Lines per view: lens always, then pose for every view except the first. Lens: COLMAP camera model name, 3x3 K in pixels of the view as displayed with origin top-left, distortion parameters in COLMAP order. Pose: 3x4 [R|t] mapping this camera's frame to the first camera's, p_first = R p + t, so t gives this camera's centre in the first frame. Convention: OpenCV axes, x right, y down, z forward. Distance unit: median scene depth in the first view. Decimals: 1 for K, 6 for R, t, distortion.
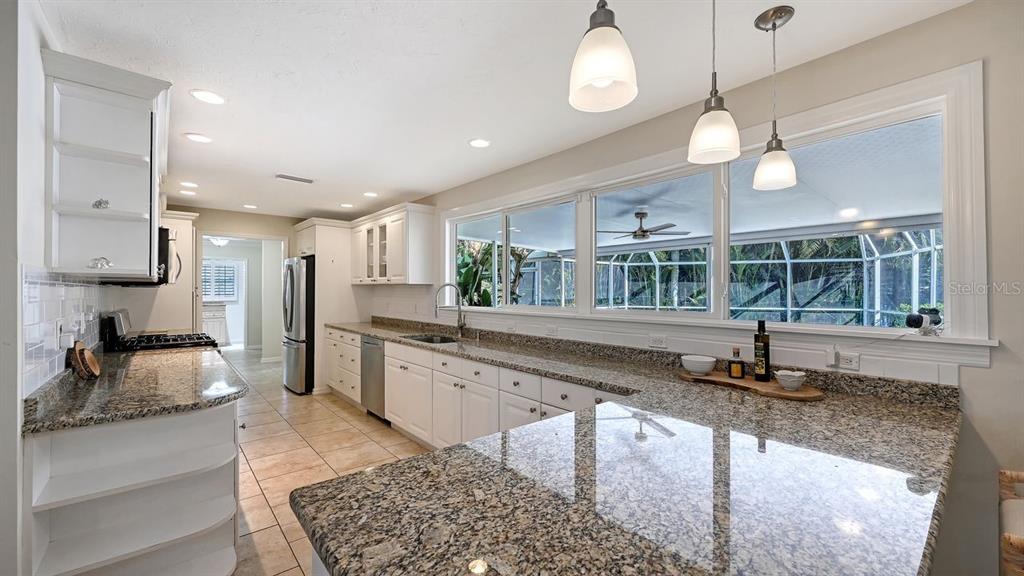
lens RADIAL K [[411.1, 0, 513.4], [0, 411.1, 292.9], [0, 0, 1]] dist [0.000888, 0.000473]
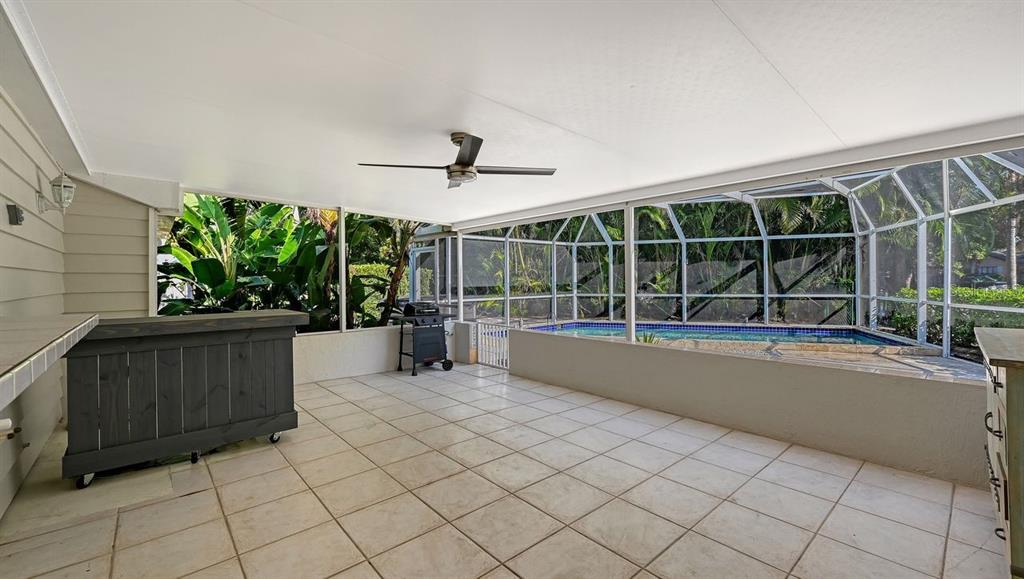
lens RADIAL K [[413.9, 0, 510.8], [0, 413.9, 280.5], [0, 0, 1]] dist [-0.000653, 0.000055]
pose [[0.999914, -0.010181, 0.008216, 0.358541], [0.010180, 0.999948, 0.000166, 0.008051], [-0.008218, -0.000082, 0.999966, 0.415733]]
